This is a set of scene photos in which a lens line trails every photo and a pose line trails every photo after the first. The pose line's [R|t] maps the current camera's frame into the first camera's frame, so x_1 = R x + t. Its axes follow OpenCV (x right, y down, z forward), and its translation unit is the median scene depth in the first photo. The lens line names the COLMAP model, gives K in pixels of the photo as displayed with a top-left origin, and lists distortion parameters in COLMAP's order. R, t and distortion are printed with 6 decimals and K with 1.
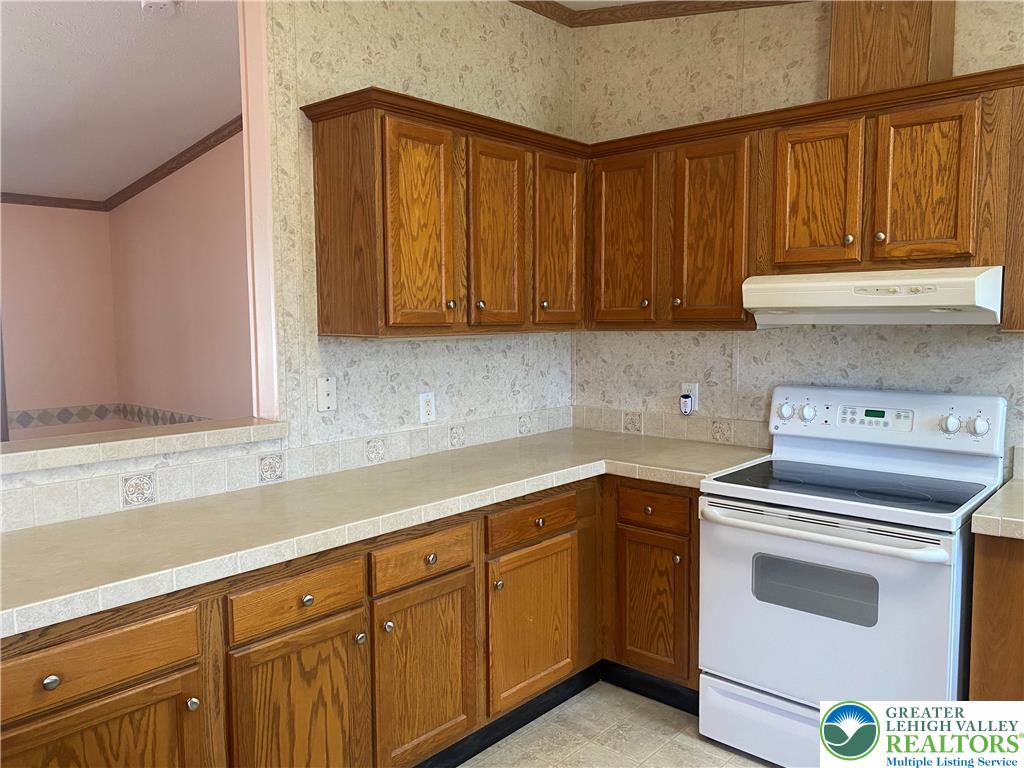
lens RADIAL K [[779.5, 0, 510.3], [0, 779.5, 386.8], [0, 0, 1]] dist [0.028072, -0.029456]
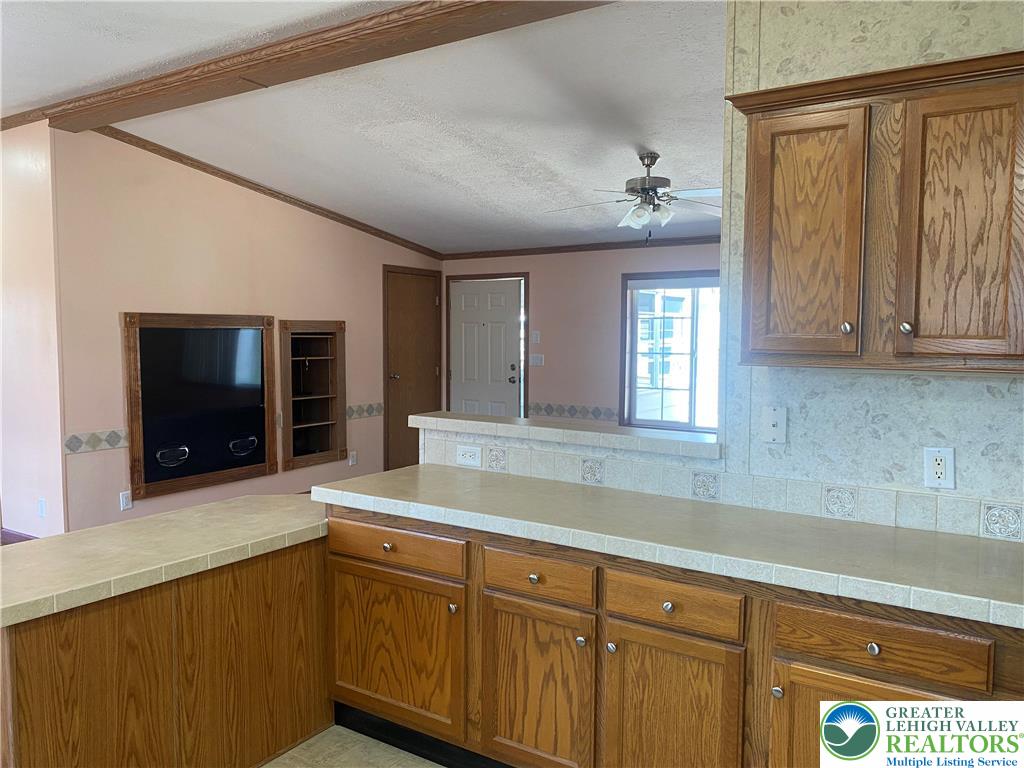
lens RADIAL K [[779.5, 0, 508.0], [0, 779.5, 381.3], [0, 0, 1]] dist [0.028072, -0.029456]
pose [[0.139123, 0.069780, -0.987813, 0.676319], [-0.102114, 0.993208, 0.055779, -0.064992], [0.984996, 0.093109, 0.145304, 0.587167]]
